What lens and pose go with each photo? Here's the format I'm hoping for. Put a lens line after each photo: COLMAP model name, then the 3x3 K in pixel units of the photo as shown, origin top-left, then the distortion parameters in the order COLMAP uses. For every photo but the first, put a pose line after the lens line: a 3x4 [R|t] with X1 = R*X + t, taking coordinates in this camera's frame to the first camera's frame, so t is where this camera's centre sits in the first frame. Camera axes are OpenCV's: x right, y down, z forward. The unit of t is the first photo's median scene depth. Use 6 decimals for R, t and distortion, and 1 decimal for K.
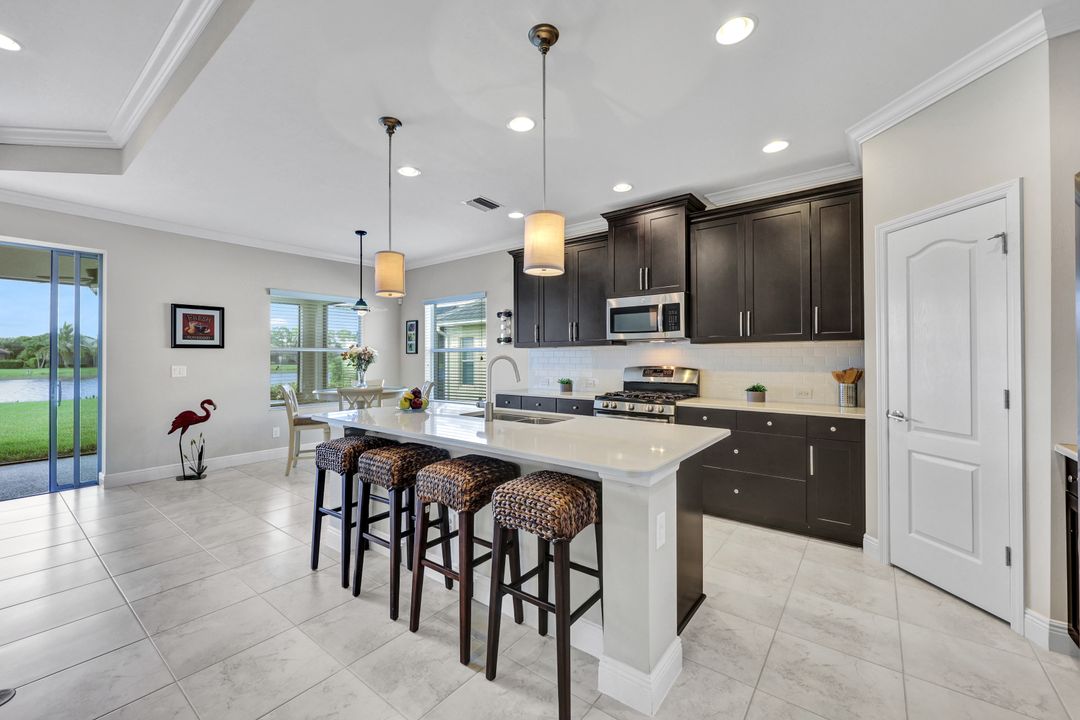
lens RADIAL K [[441.7, 0, 535.7], [0, 441.7, 353.4], [0, 0, 1]] dist [0.001492, -0.000117]
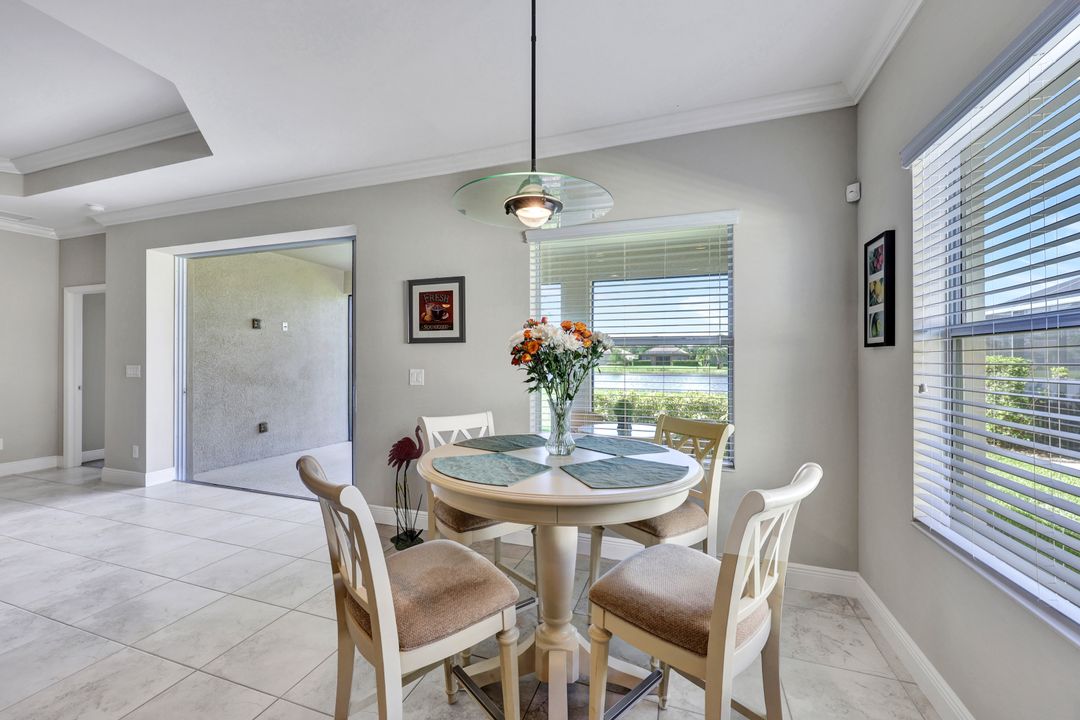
lens RADIAL K [[432.8, 0, 540.0], [0, 432.8, 360.0], [0, 0, 1]] dist [-0.000857, -0.000097]
pose [[0.333077, 0.004858, -0.942887, -0.105826], [0.006492, 0.999951, 0.007445, 0.009991], [0.942877, -0.008601, 0.333029, 0.962583]]
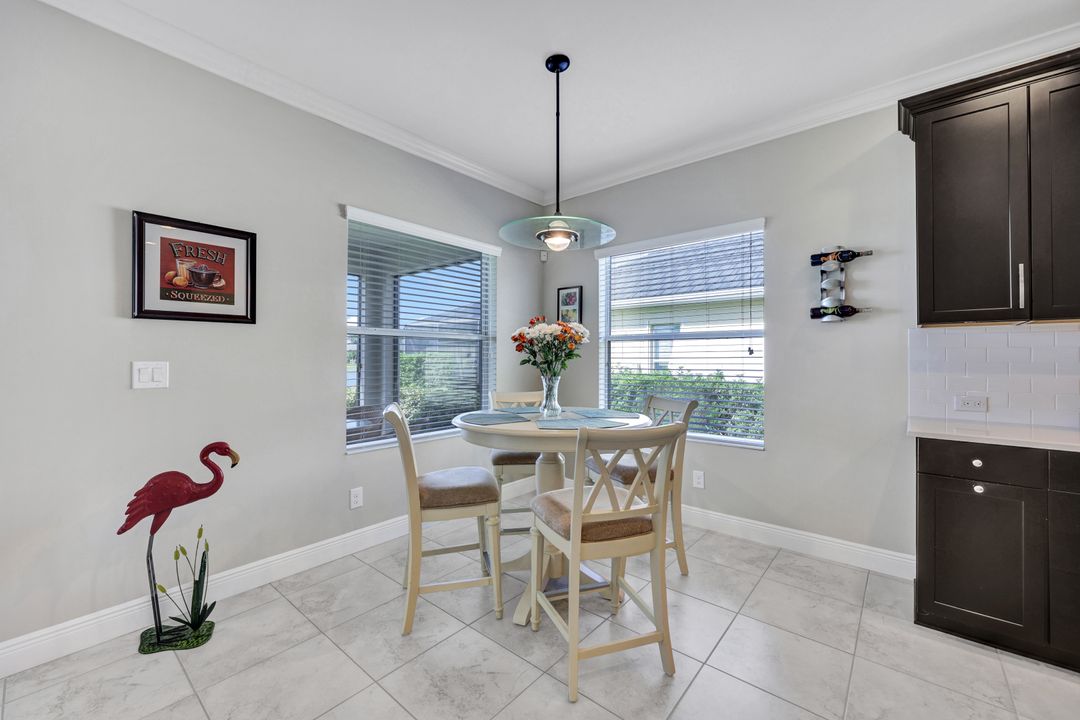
lens RADIAL K [[433.8, 0, 534.0], [0, 433.8, 354.7], [0, 0, 1]] dist [-0.001652, -0.000184]
pose [[0.999066, 0.005409, -0.042874, -0.429300], [-0.005278, 0.999981, 0.003155, 0.018507], [0.042890, -0.002926, 0.999076, 0.608804]]
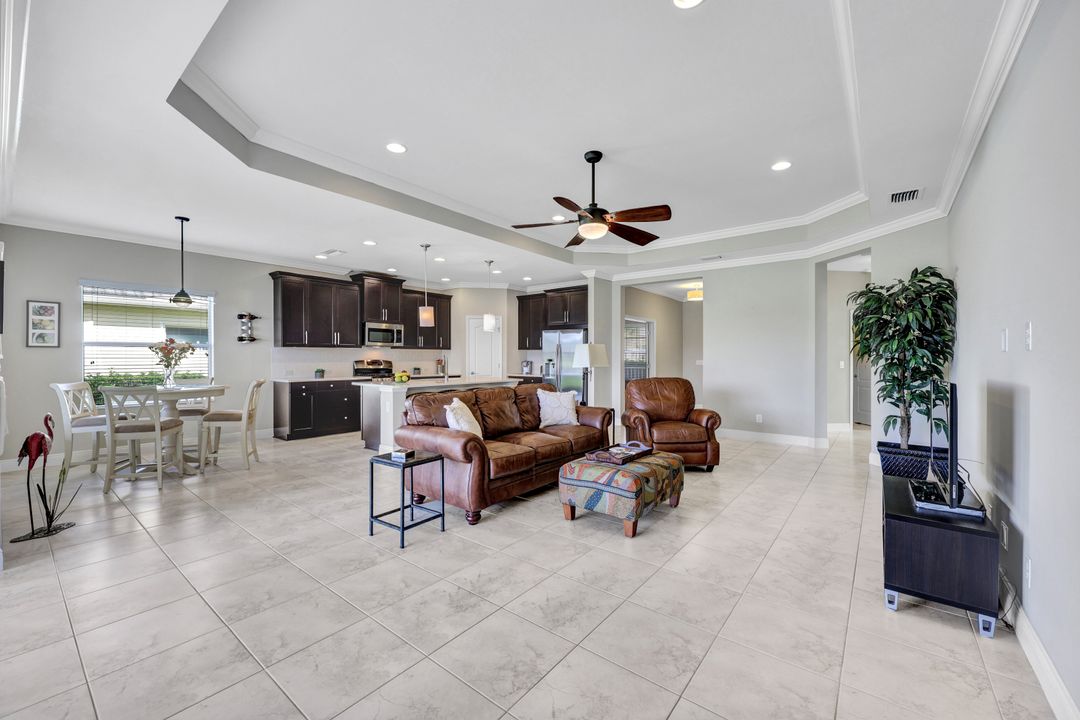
lens RADIAL K [[432.8, 0, 540.0], [0, 432.8, 360.0], [0, 0, 1]] dist [-0.000857, -0.000097]
pose [[0.006606, -0.004171, 0.999969, -1.402225], [-0.013763, 0.999896, 0.004262, 0.011308], [-0.999883, -0.013791, 0.006548, 0.253945]]
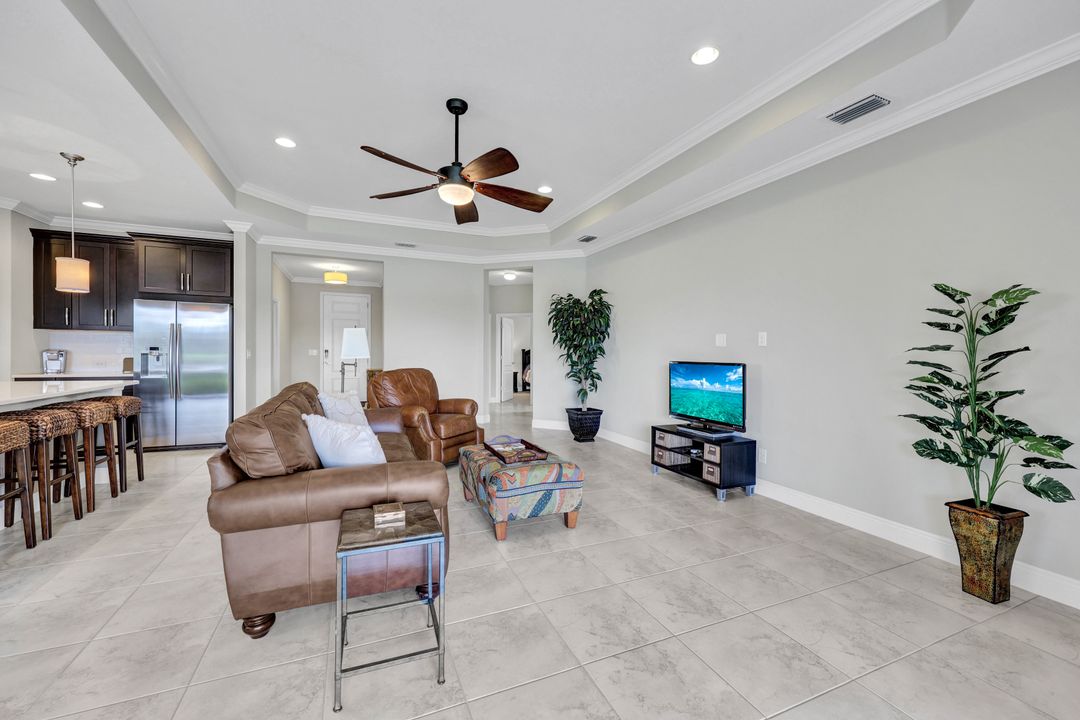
lens RADIAL K [[433.8, 0, 534.0], [0, 433.8, 354.7], [0, 0, 1]] dist [-0.001652, -0.000184]
pose [[-0.874951, -0.011982, 0.484063, -1.035835], [-0.014119, 0.999900, -0.000770, 0.021032], [-0.484006, -0.007509, -0.875033, 0.686533]]
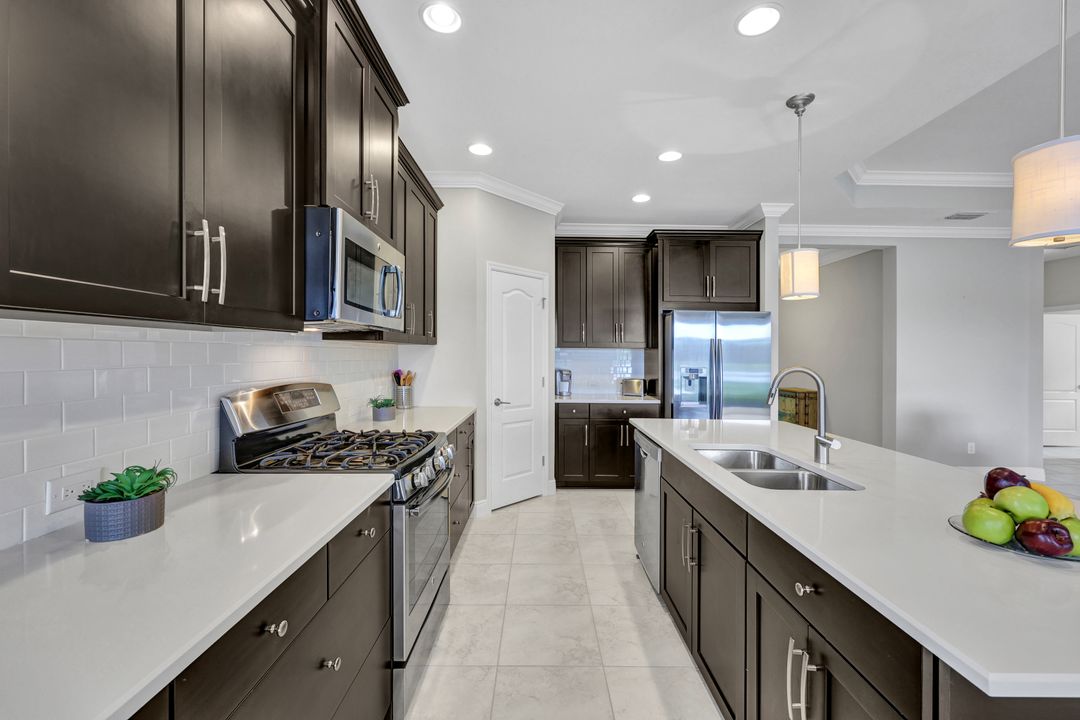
lens RADIAL K [[437.0, 0, 541.1], [0, 437.0, 356.7], [0, 0, 1]] dist [-0.000963, -0.000091]
pose [[-0.625965, -0.004818, 0.779836, -0.198159], [-0.015162, 0.999867, -0.005993, 0.001085], [-0.779703, -0.015575, -0.625955, 0.976982]]
